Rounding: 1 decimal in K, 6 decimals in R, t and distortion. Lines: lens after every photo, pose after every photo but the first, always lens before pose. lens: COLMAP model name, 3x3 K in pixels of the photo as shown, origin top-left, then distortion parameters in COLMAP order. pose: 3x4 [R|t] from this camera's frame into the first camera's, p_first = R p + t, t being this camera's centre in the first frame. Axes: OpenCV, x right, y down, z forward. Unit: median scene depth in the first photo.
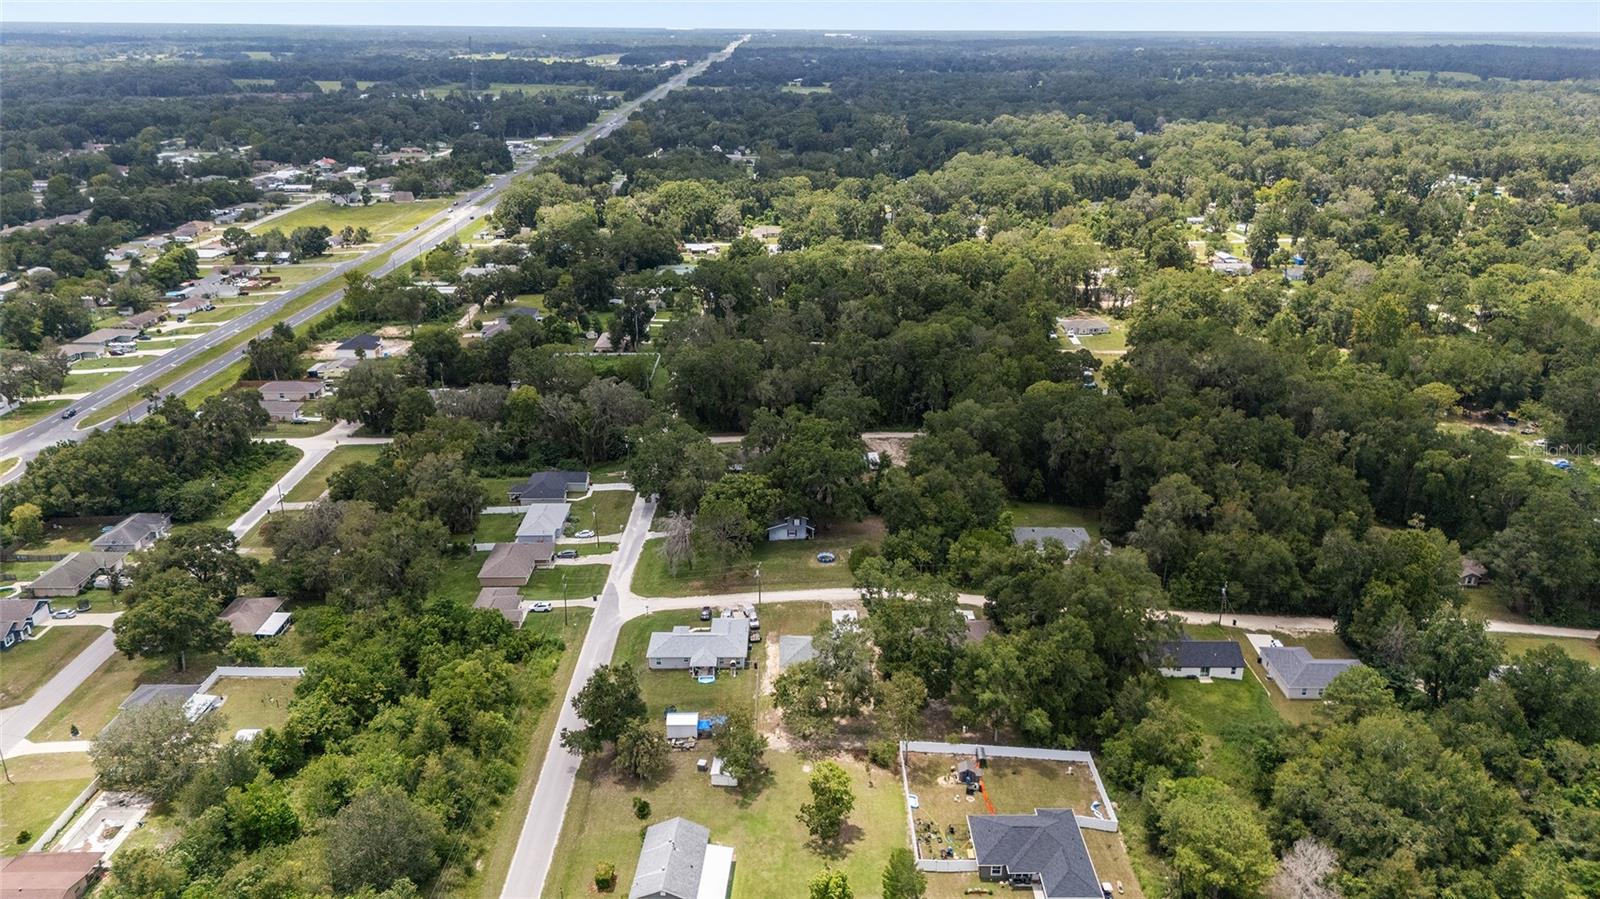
lens RADIAL K [[1174.3, 0, 800.5], [0, 1174.3, 436.3], [0, 0, 1]] dist [0.073739, -0.091872]
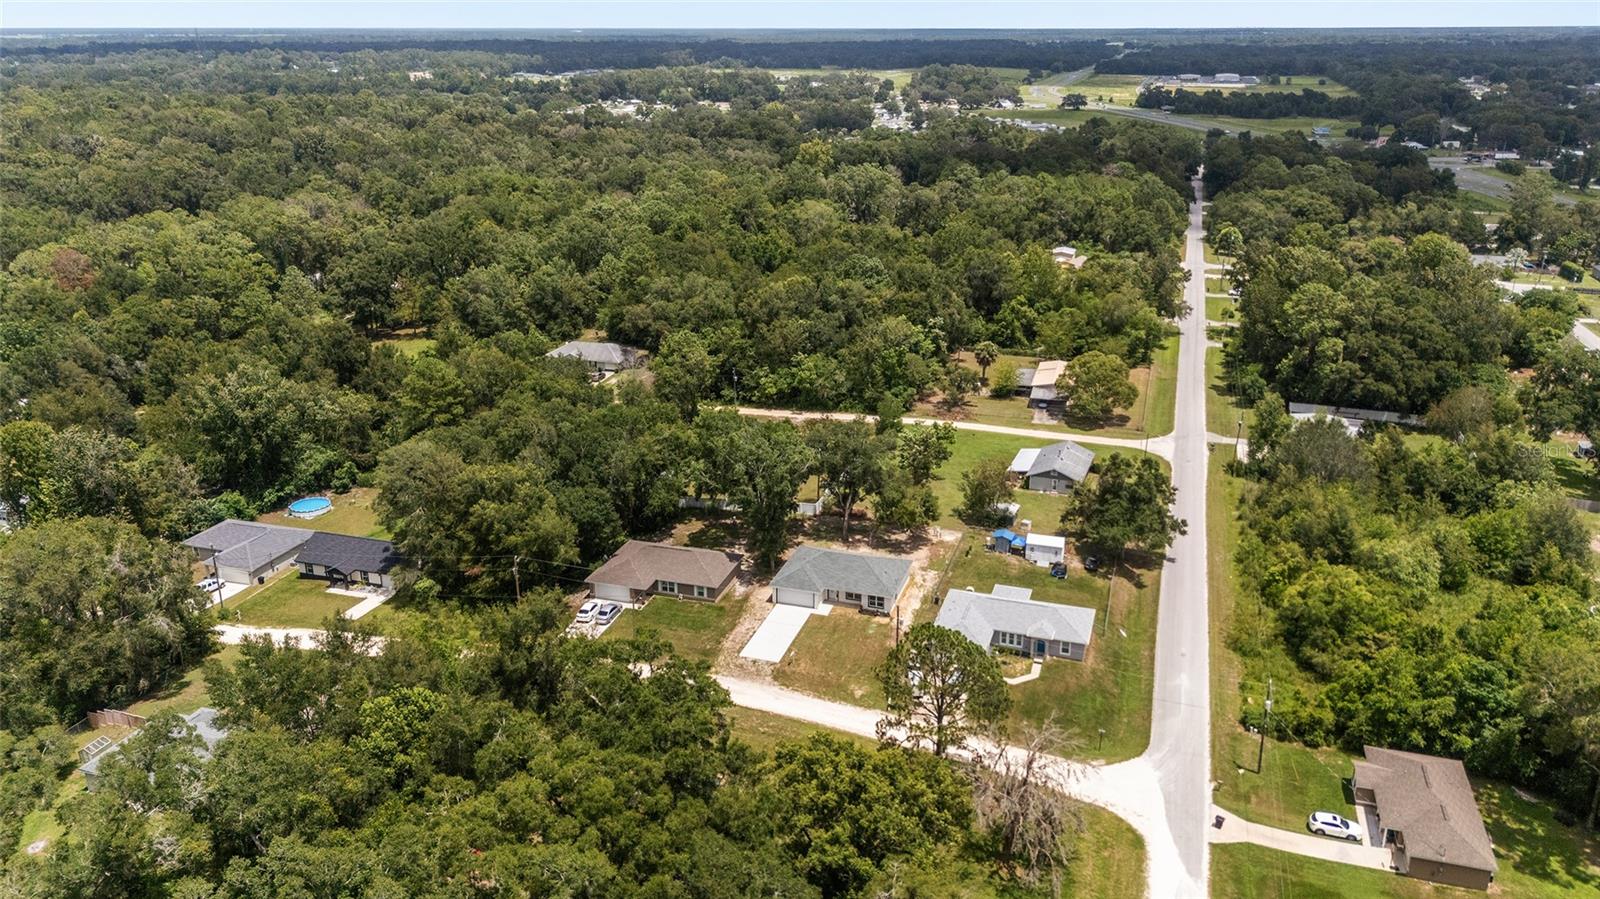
lens RADIAL K [[1174.3, 0, 799.1], [0, 1174.3, 444.5], [0, 0, 1]] dist [0.073739, -0.091872]
pose [[-0.950152, -0.102940, 0.294304, -0.141031], [0.104503, 0.784181, 0.611669, -0.288212], [-0.293753, 0.611934, -0.734333, 1.314985]]
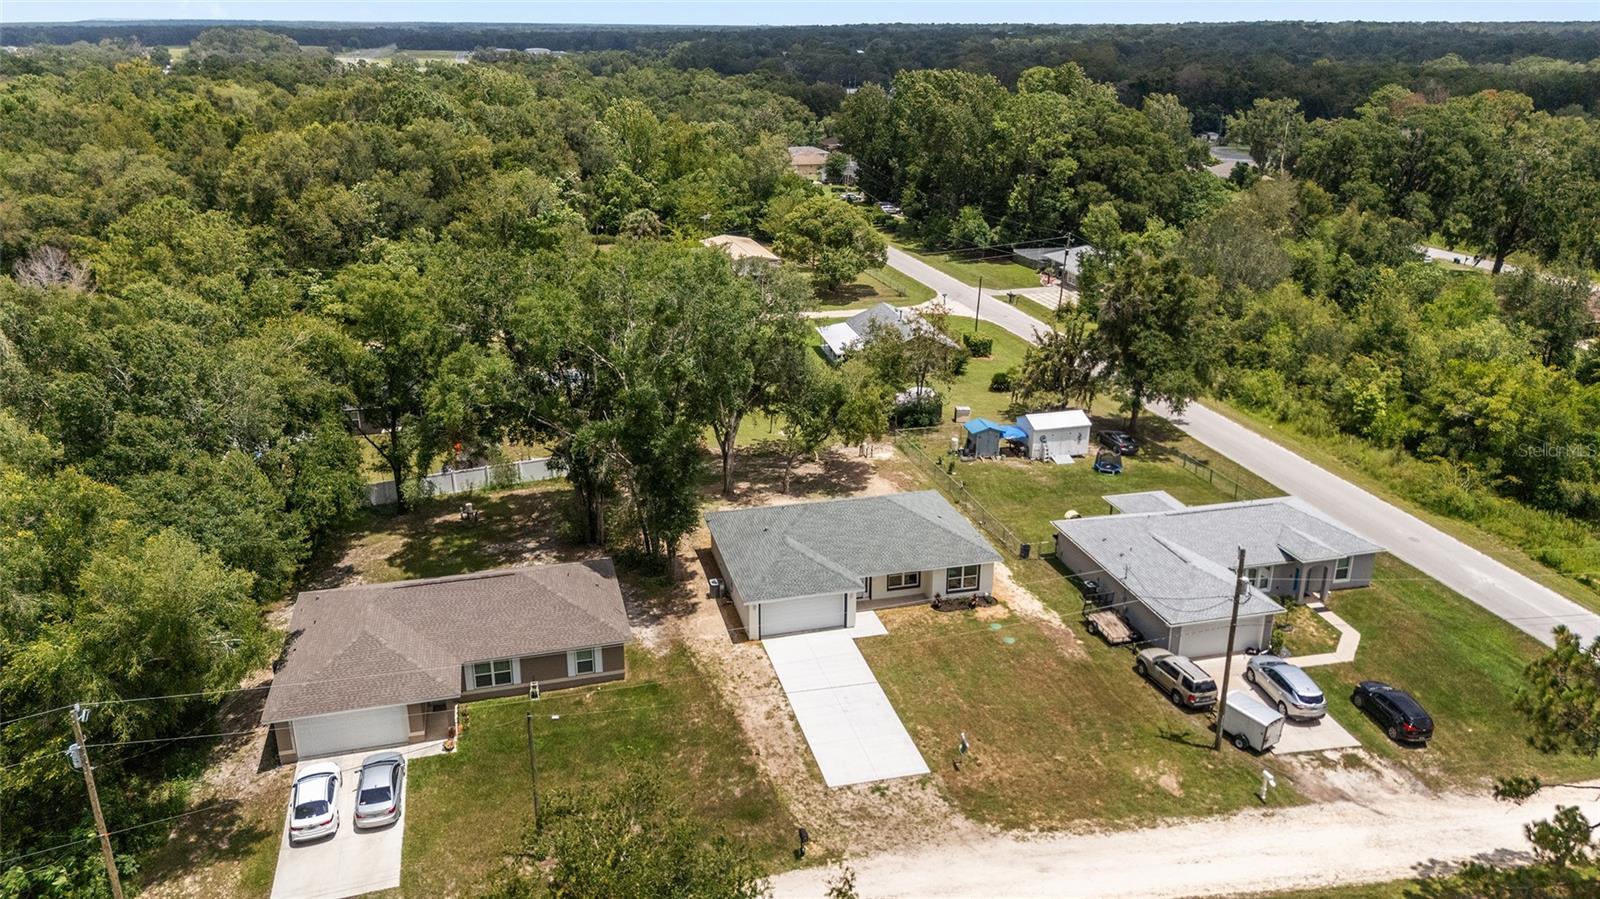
lens RADIAL K [[1174.3, 0, 802.6], [0, 1174.3, 457.4], [0, 0, 1]] dist [0.073739, -0.091872]
pose [[-0.968393, 0.084253, -0.234771, 0.097204], [-0.084143, 0.775710, 0.625455, -0.042302], [0.234810, 0.625441, -0.744102, 1.087607]]
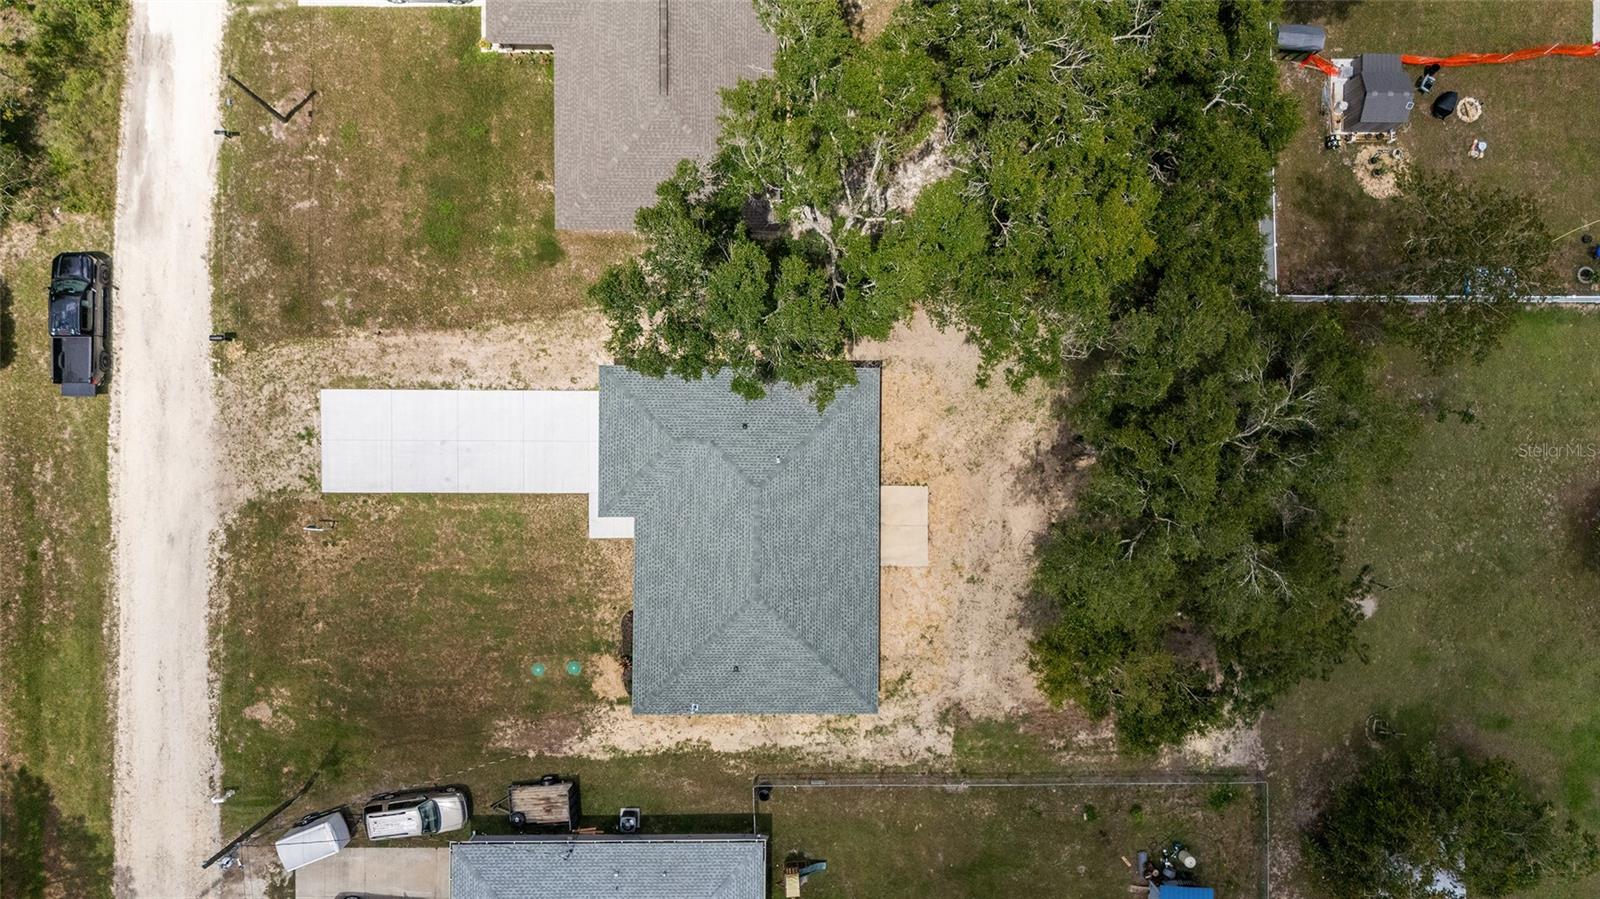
lens RADIAL K [[1174.3, 0, 803.3], [0, 1174.3, 446.0], [0, 0, 1]] dist [0.073739, -0.091872]
pose [[0.004994, -0.999941, 0.009653, 0.033062], [0.302292, 0.010711, 0.953155, -0.051511], [-0.953202, -0.001842, 0.302327, 0.802014]]
